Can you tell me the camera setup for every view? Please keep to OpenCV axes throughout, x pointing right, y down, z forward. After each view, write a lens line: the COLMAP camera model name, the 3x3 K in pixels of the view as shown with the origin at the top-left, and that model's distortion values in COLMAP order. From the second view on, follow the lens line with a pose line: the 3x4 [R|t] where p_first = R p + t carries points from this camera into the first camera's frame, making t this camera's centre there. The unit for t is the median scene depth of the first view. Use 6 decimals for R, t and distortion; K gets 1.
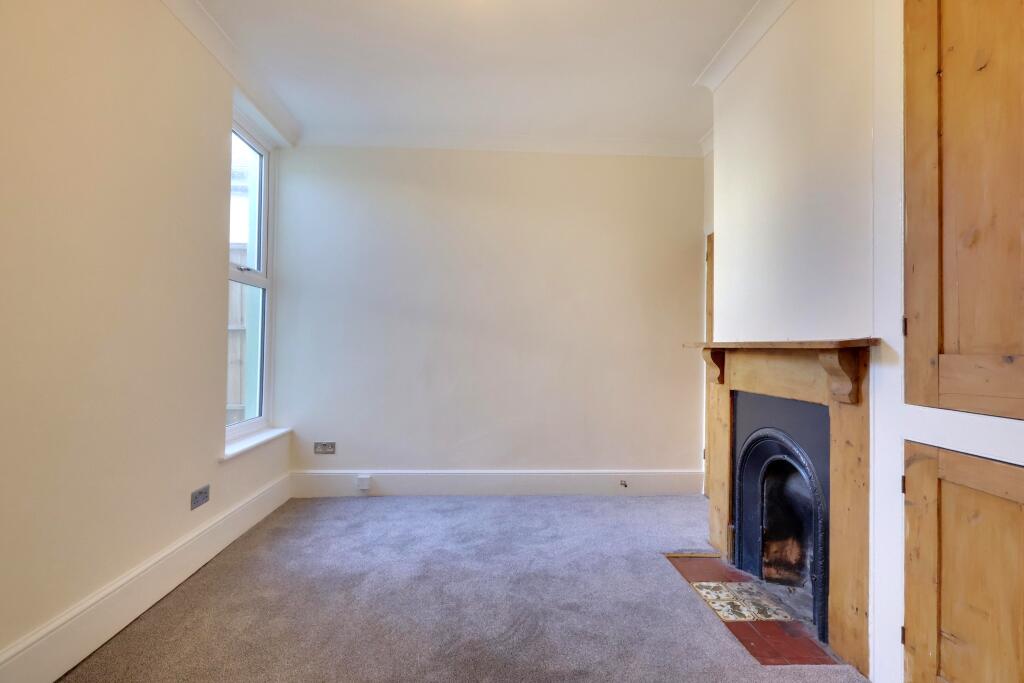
lens RADIAL K [[473.3, 0, 510.9], [0, 473.3, 342.5], [0, 0, 1]] dist [-0.005056, -0.000320]
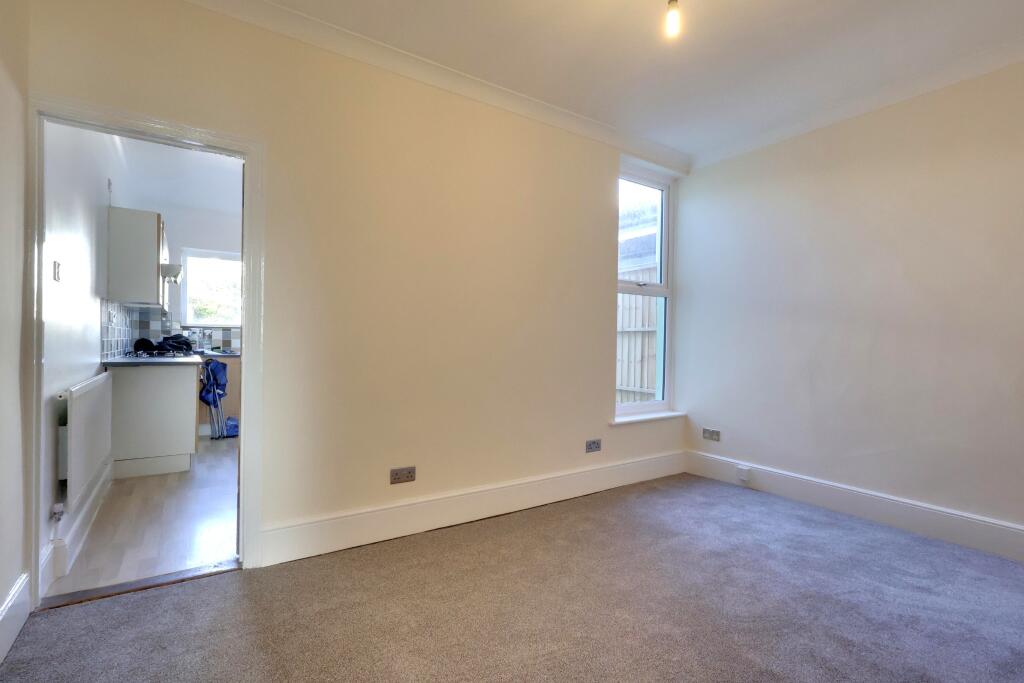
lens RADIAL K [[473.3, 0, 510.9], [0, 473.3, 342.5], [0, 0, 1]] dist [-0.005056, -0.000320]
pose [[0.519756, 0.002848, -0.854310, 0.383940], [-0.000564, 0.999995, 0.002990, 0.001379], [0.854314, -0.001072, 0.519755, 0.011357]]
